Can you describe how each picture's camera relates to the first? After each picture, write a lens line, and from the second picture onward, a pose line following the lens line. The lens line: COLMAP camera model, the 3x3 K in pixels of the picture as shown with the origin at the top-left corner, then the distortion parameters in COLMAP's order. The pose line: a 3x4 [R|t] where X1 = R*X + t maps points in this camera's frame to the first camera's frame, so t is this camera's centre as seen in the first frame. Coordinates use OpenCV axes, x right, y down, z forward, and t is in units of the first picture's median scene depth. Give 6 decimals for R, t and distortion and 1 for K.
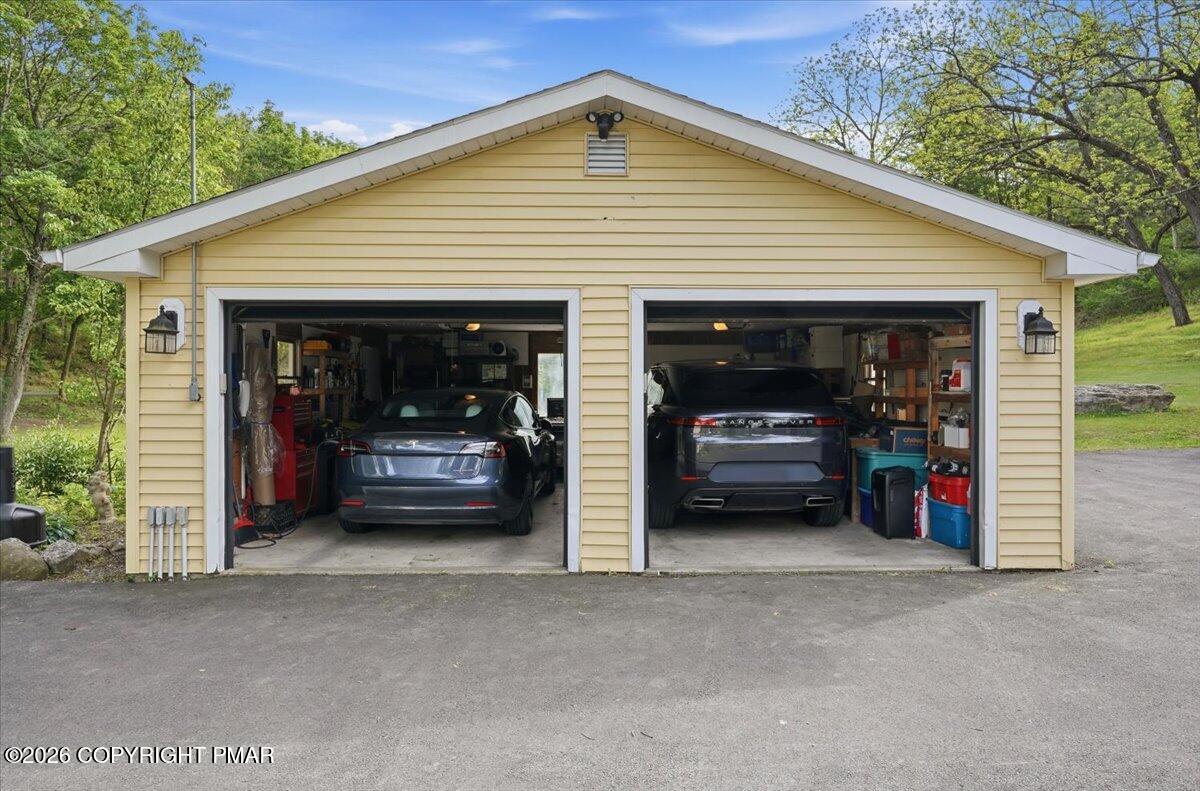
lens RADIAL K [[706.5, 0, 601.8], [0, 706.5, 391.3], [0, 0, 1]] dist [-0.026883, 0.003831]
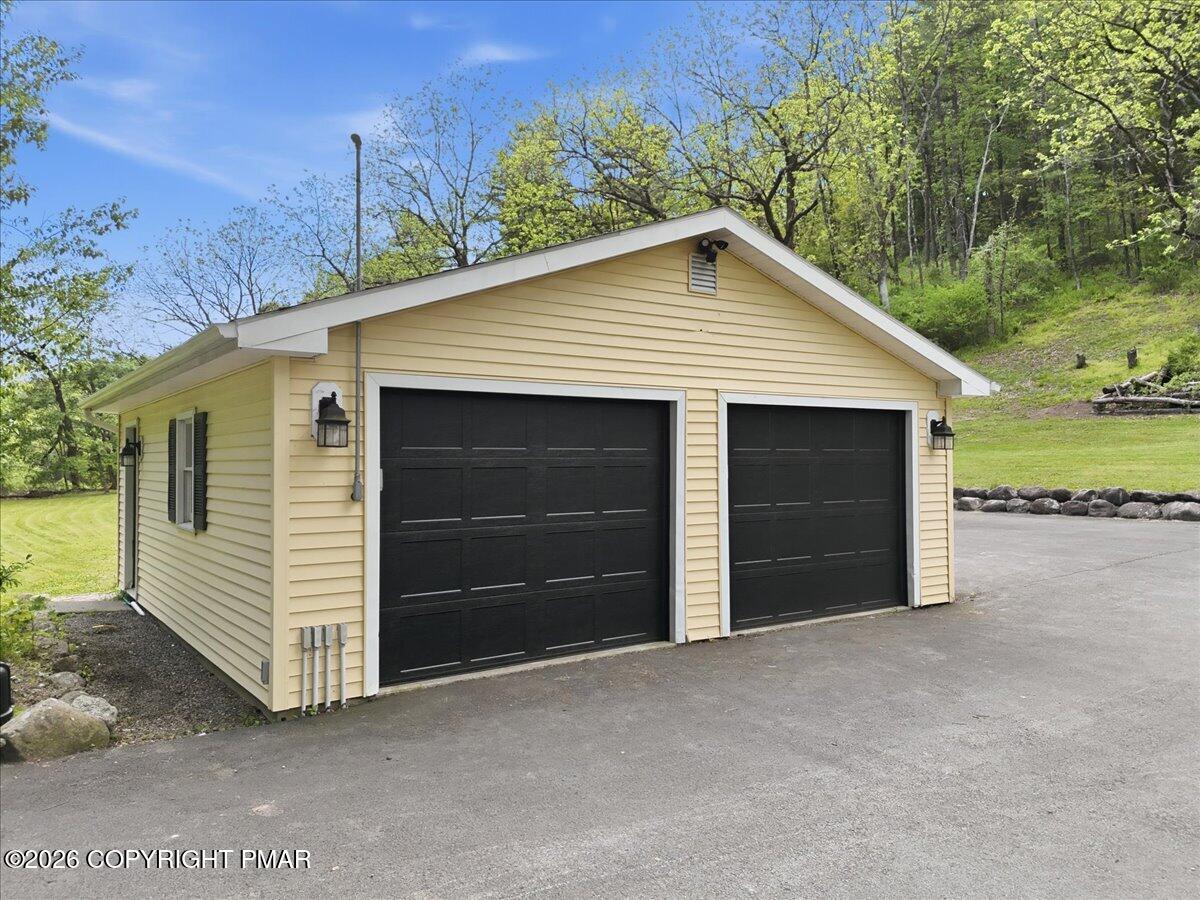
lens RADIAL K [[907.1, 0, 602.6], [0, 907.1, 450.4], [0, 0, 1]] dist [0.008228, -0.005835]
pose [[0.822714, 0.001989, 0.568453, -0.969777], [0.010209, 0.999781, -0.018274, -0.025393], [-0.568364, 0.020838, 0.822513, -0.116899]]
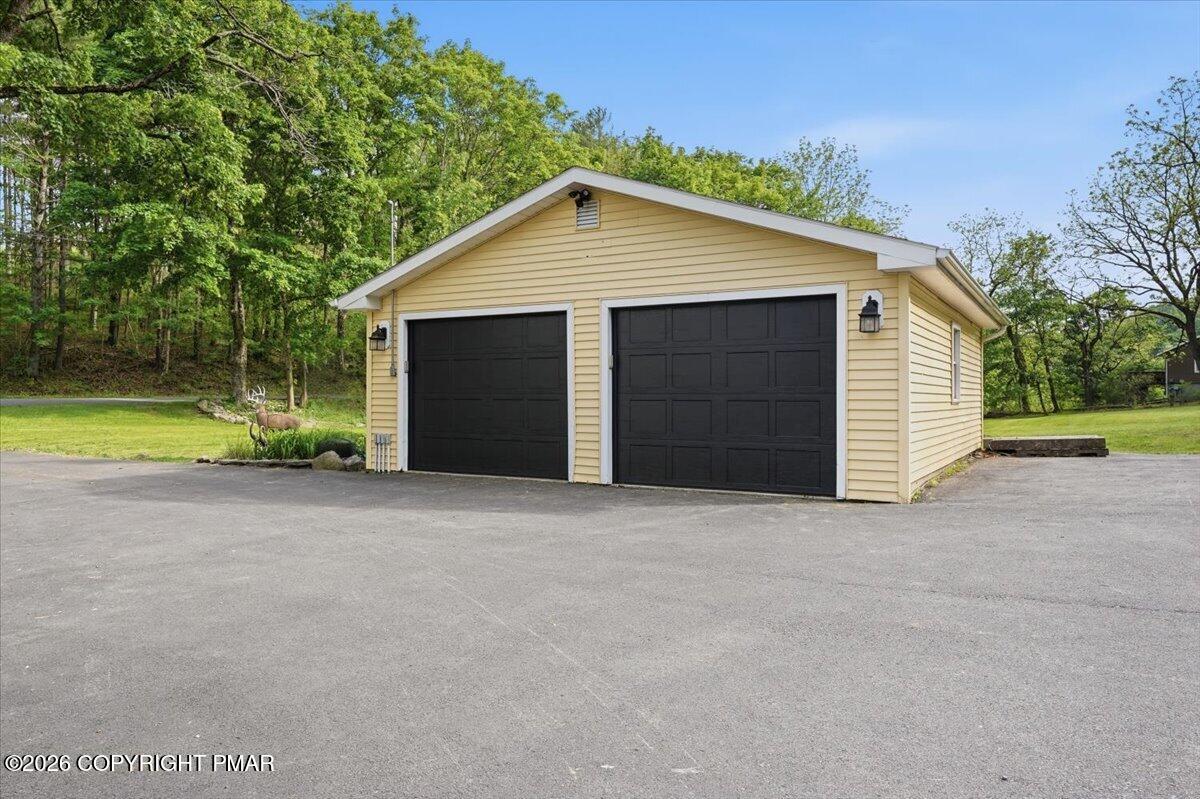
lens RADIAL K [[786.2, 0, 599.3], [0, 786.2, 396.3], [0, 0, 1]] dist [-0.036230, -0.000196]
pose [[0.859075, 0.002299, -0.511844, 0.925031], [-0.003599, 0.999992, -0.001548, 0.067304], [0.511837, 0.003172, 0.859077, -0.481708]]
